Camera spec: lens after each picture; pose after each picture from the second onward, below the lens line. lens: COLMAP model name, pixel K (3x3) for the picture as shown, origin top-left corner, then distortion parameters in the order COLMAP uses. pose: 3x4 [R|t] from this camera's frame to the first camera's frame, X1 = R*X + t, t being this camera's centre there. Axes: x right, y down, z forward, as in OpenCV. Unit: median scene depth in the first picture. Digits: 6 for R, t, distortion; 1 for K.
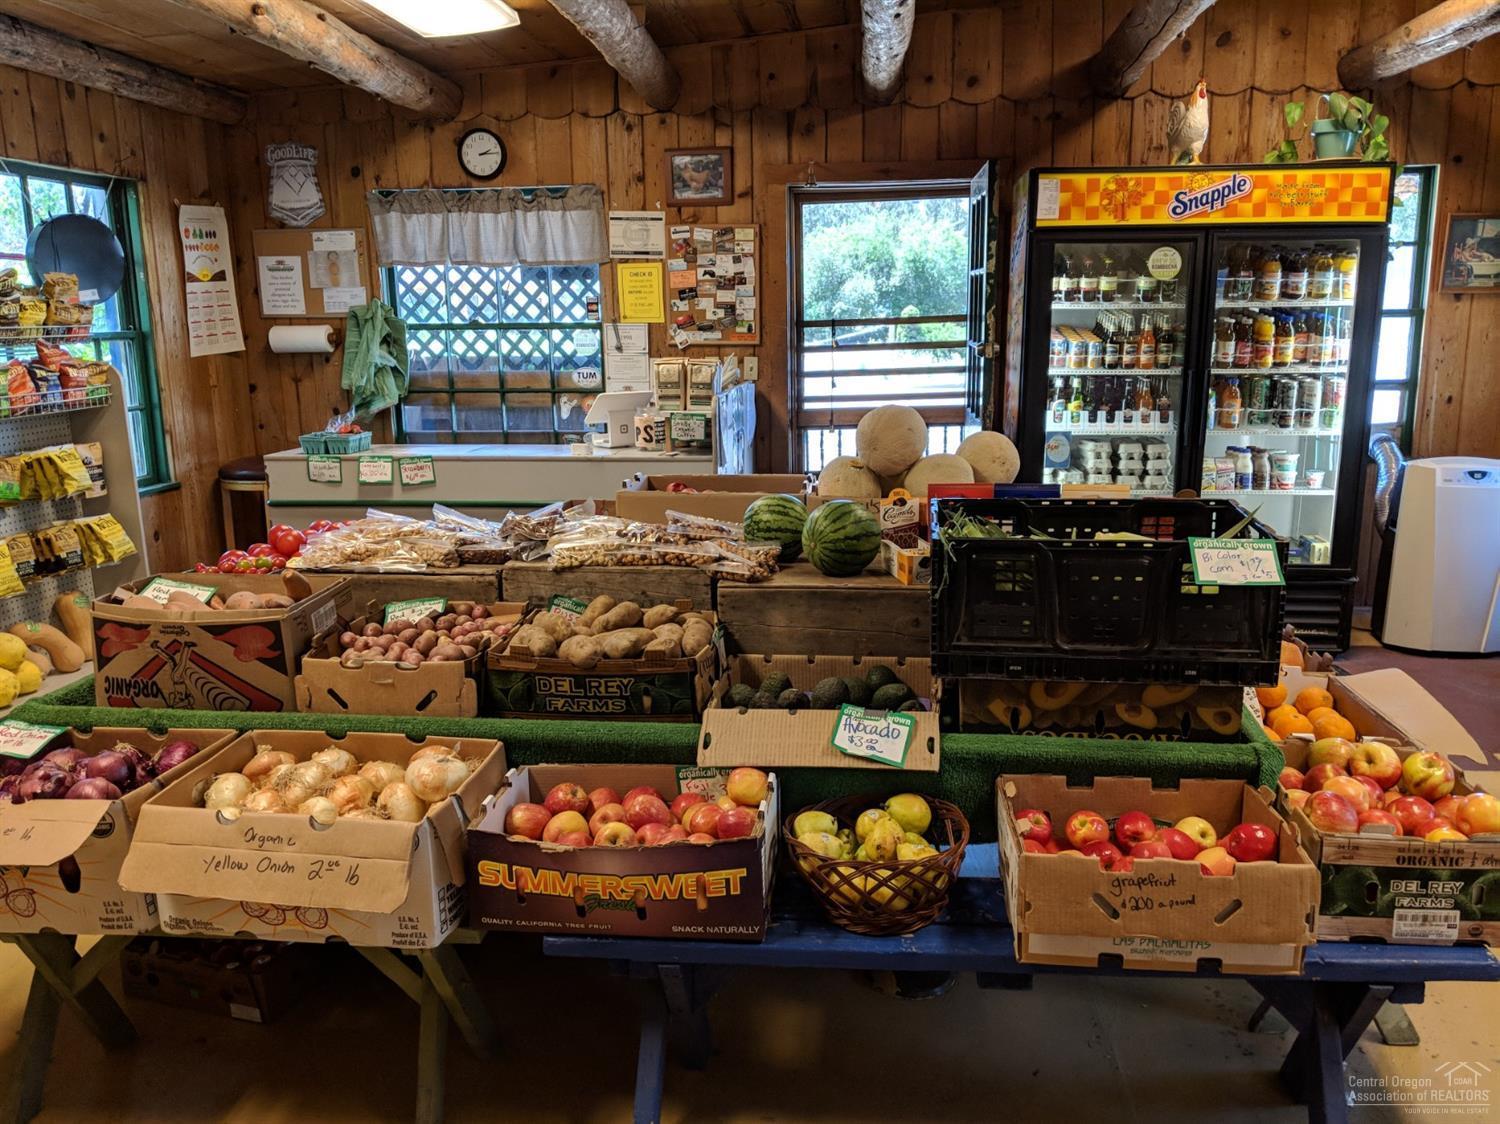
lens RADIAL K [[1190.7, 0, 752.5], [0, 1190.7, 576.5], [0, 0, 1]] dist [-0.030639, -0.020062]
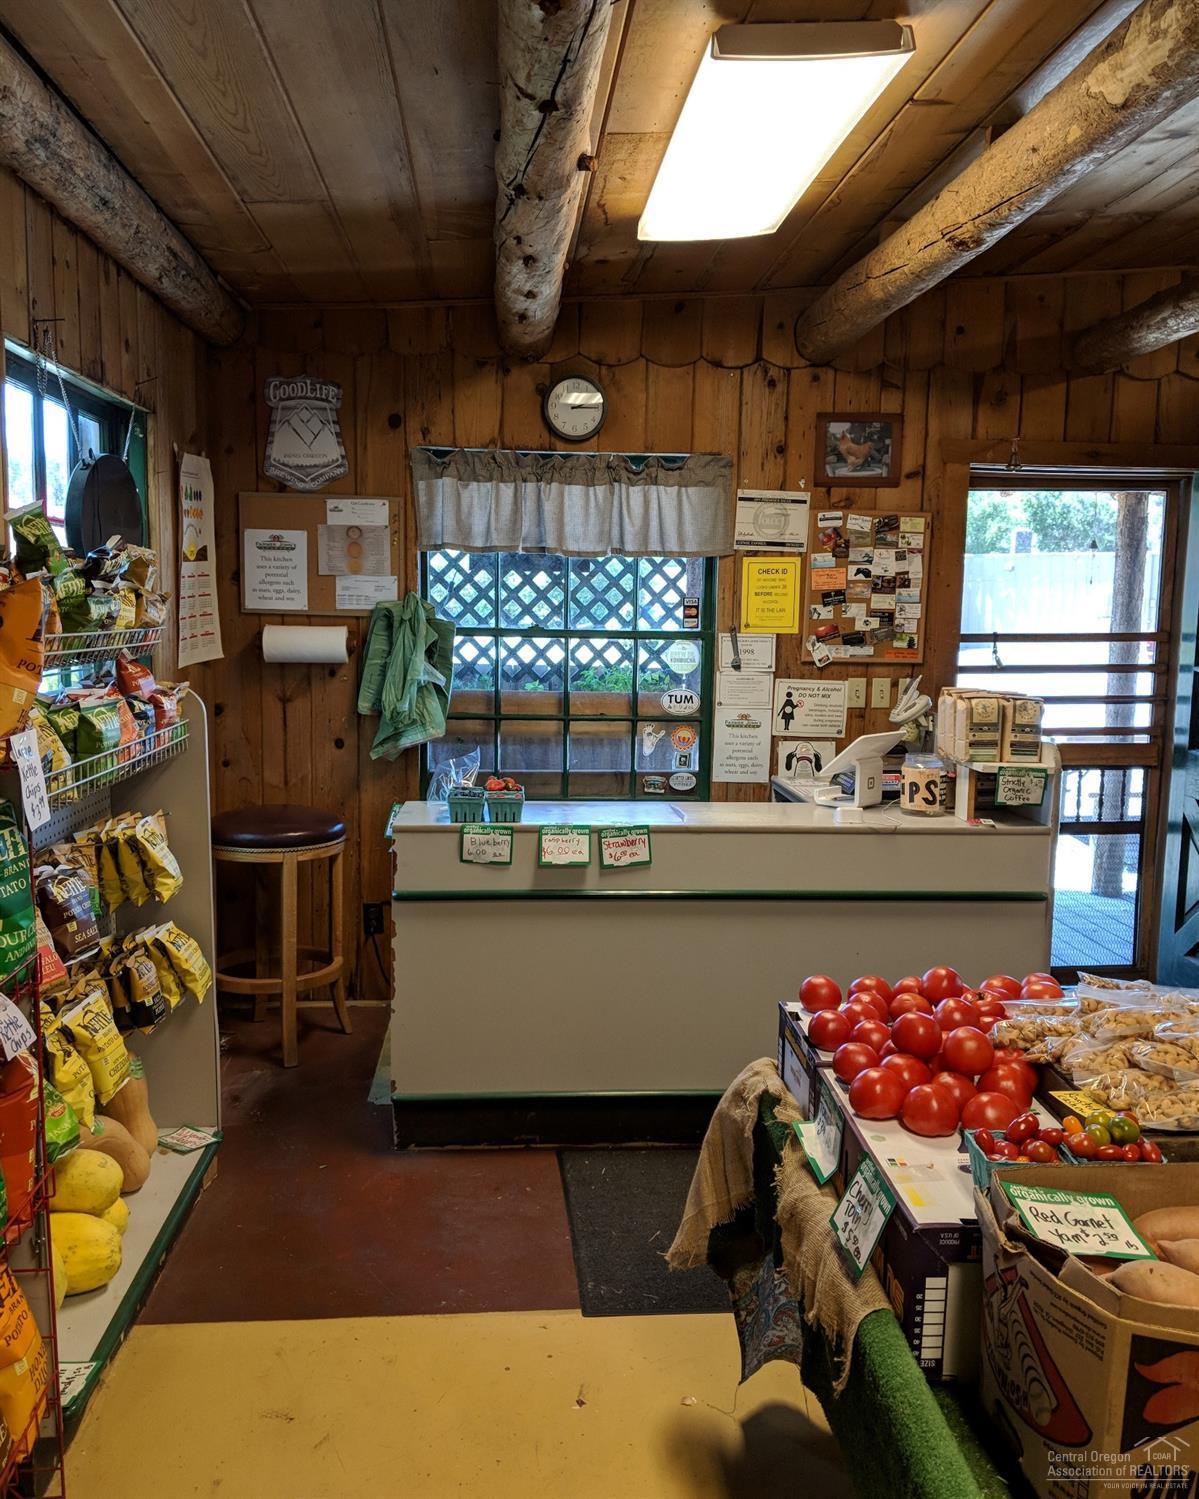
lens RADIAL K [[1279.9, 0, 595.5], [0, 1279.9, 744.7], [0, 0, 1]] dist [-0.000986, -0.021085]
pose [[0.986213, 0.005012, 0.165407, -0.345008], [0.012814, 0.994227, -0.106525, -0.056472], [-0.164986, 0.107176, 0.980456, 0.221532]]
